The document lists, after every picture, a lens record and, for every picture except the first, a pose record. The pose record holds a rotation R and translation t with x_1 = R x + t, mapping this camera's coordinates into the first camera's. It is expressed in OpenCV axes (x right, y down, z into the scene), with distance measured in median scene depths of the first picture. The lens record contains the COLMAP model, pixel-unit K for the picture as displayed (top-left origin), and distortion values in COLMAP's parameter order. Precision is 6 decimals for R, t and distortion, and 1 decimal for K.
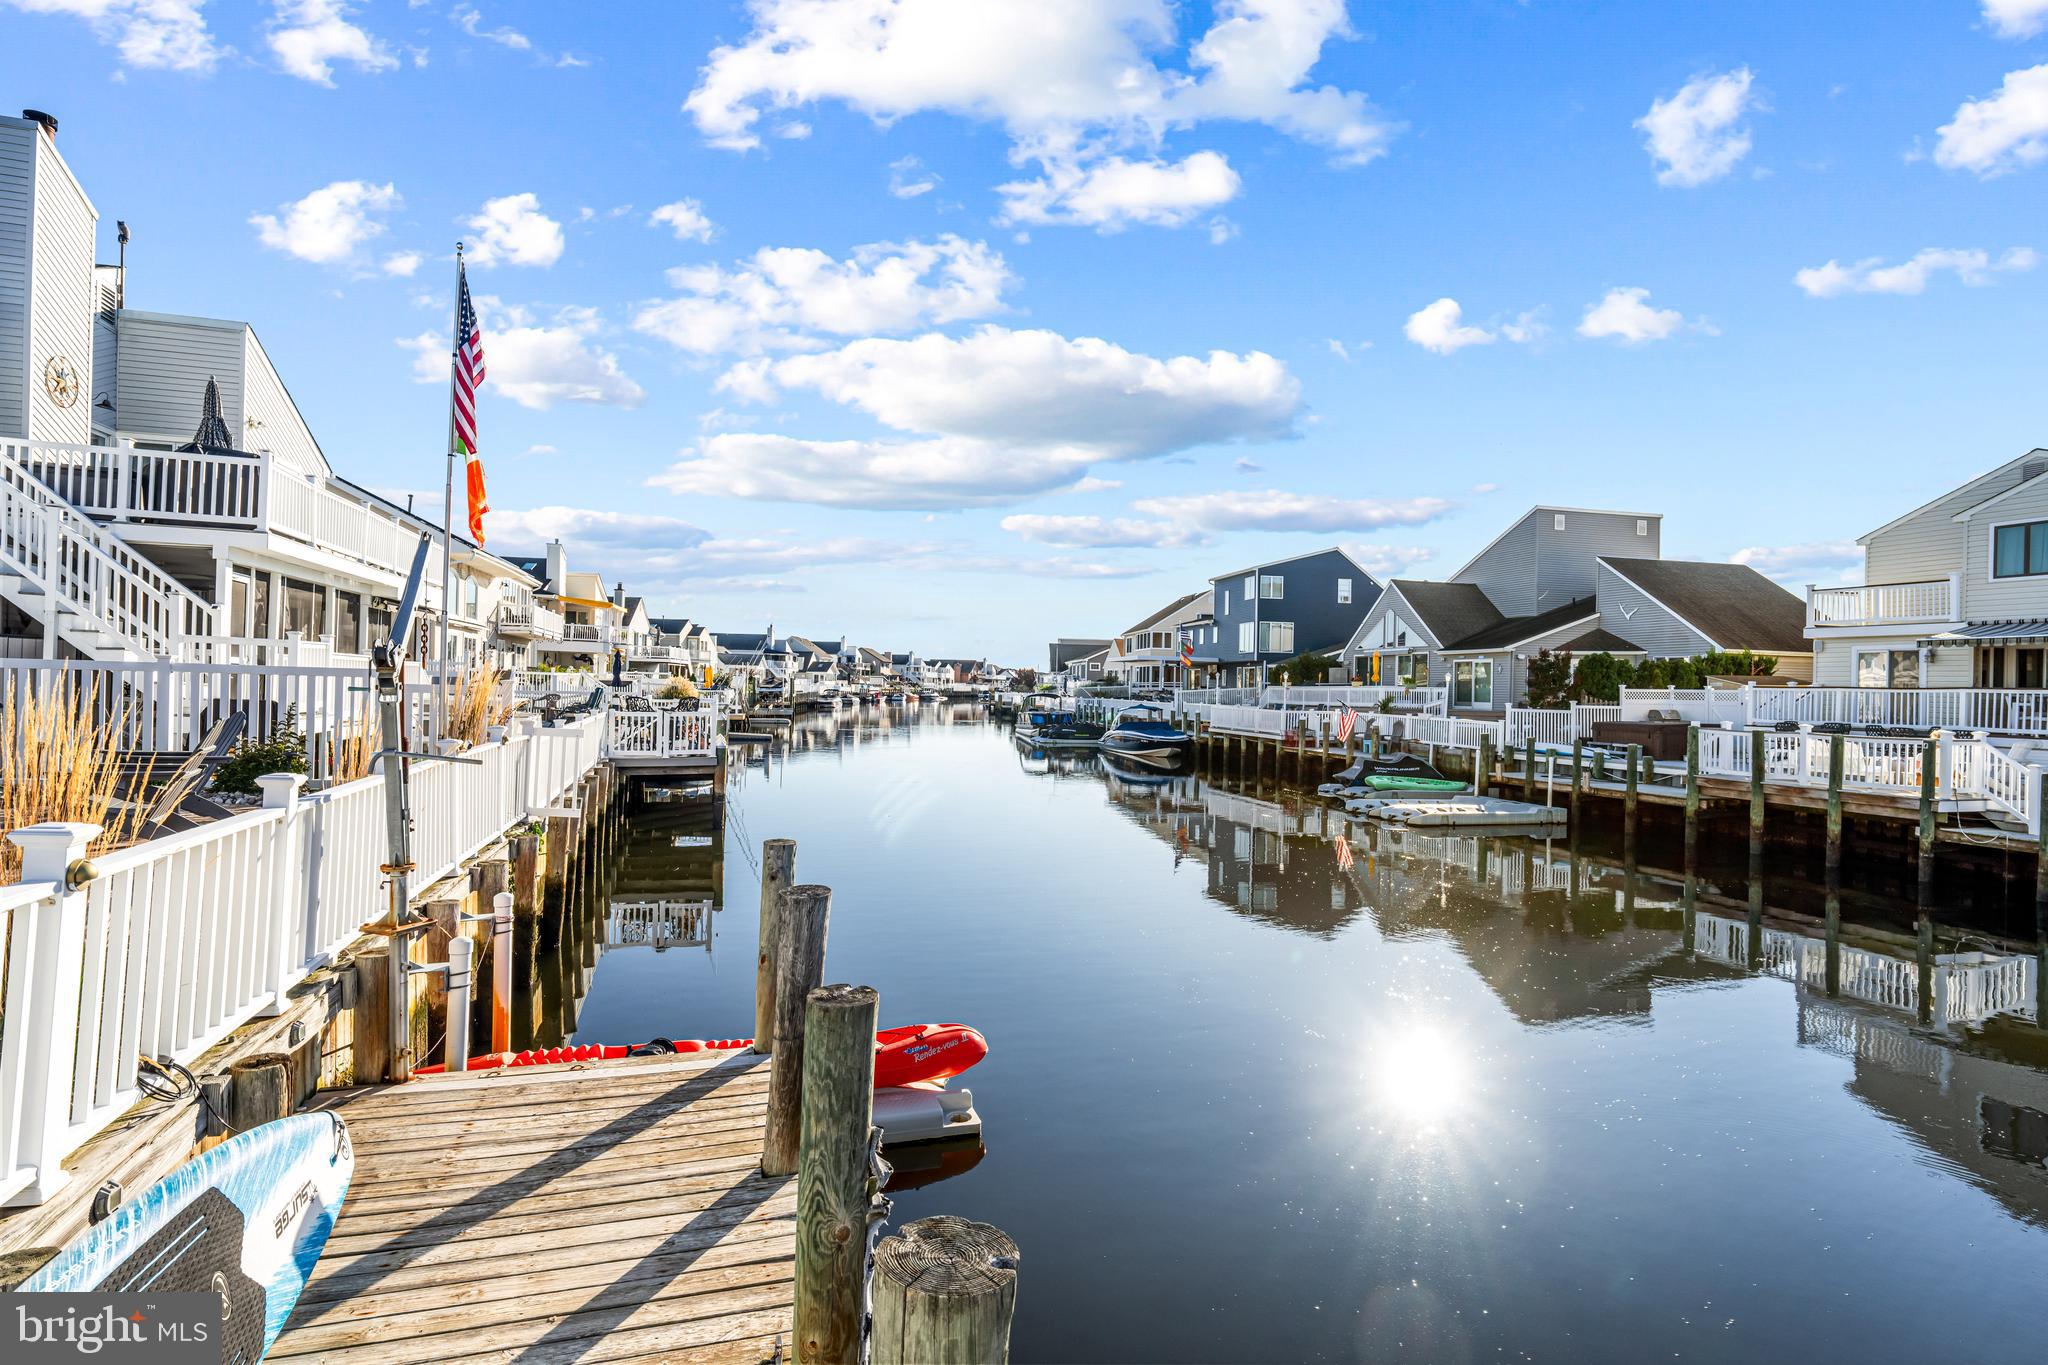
lens RADIAL K [[1018.3, 0, 1022.3], [0, 1018.3, 689.6], [0, 0, 1]] dist [-0.002372, -0.001344]
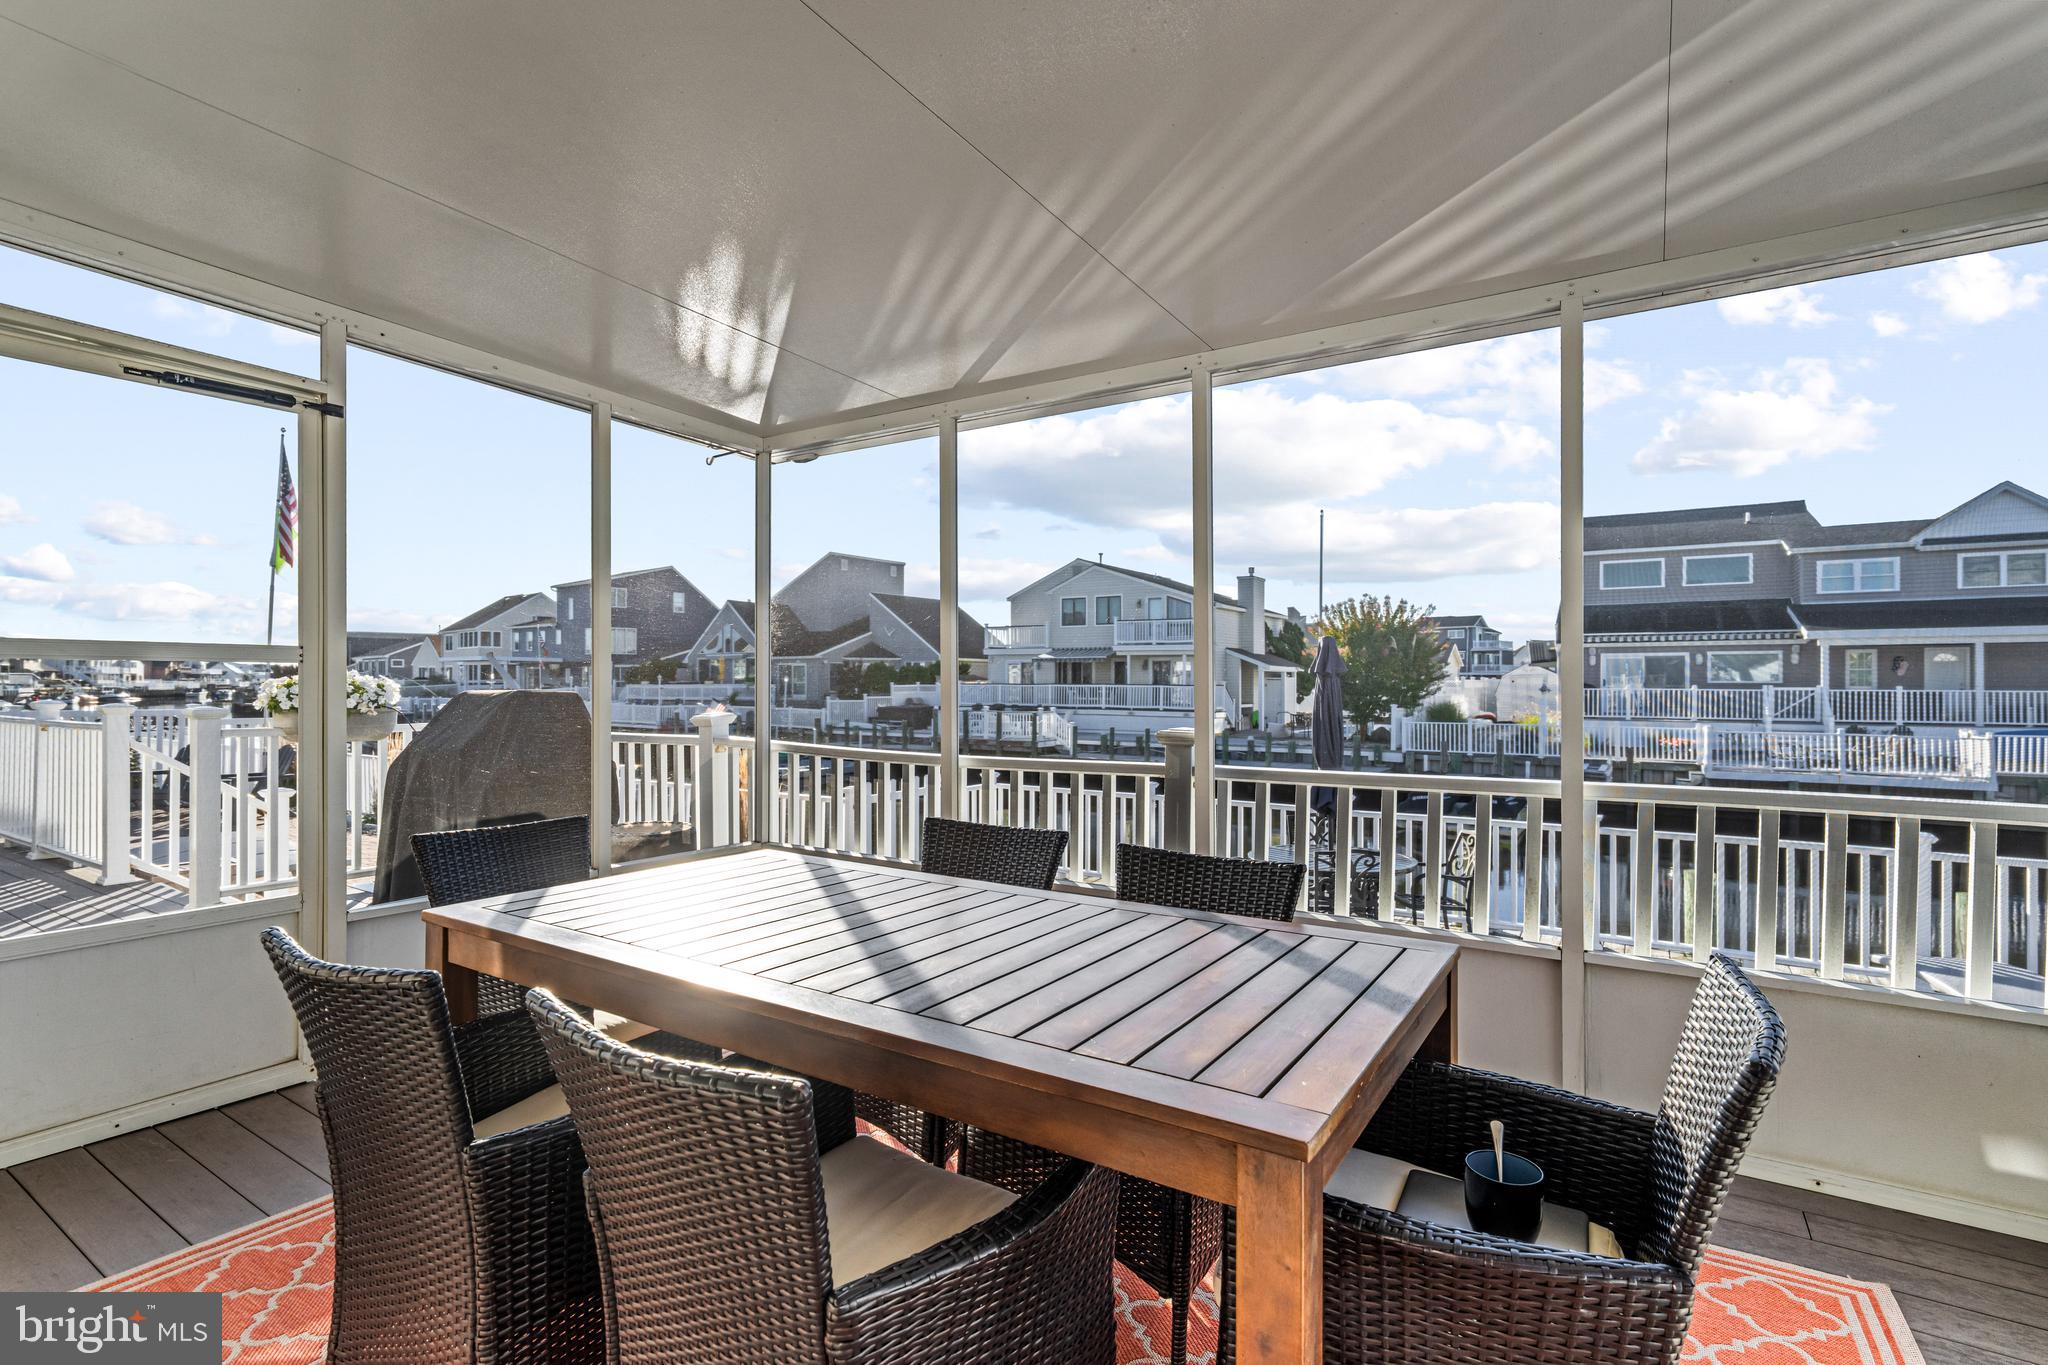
lens RADIAL K [[969.7, 0, 1015.6], [0, 969.7, 671.3], [0, 0, 1]] dist [-0.004440, -0.001353]
pose [[0.771556, -0.013393, 0.636021, -0.205902], [0.016733, 0.999860, 0.000755, -0.019274], [-0.635942, 0.010059, 0.771672, -0.264357]]
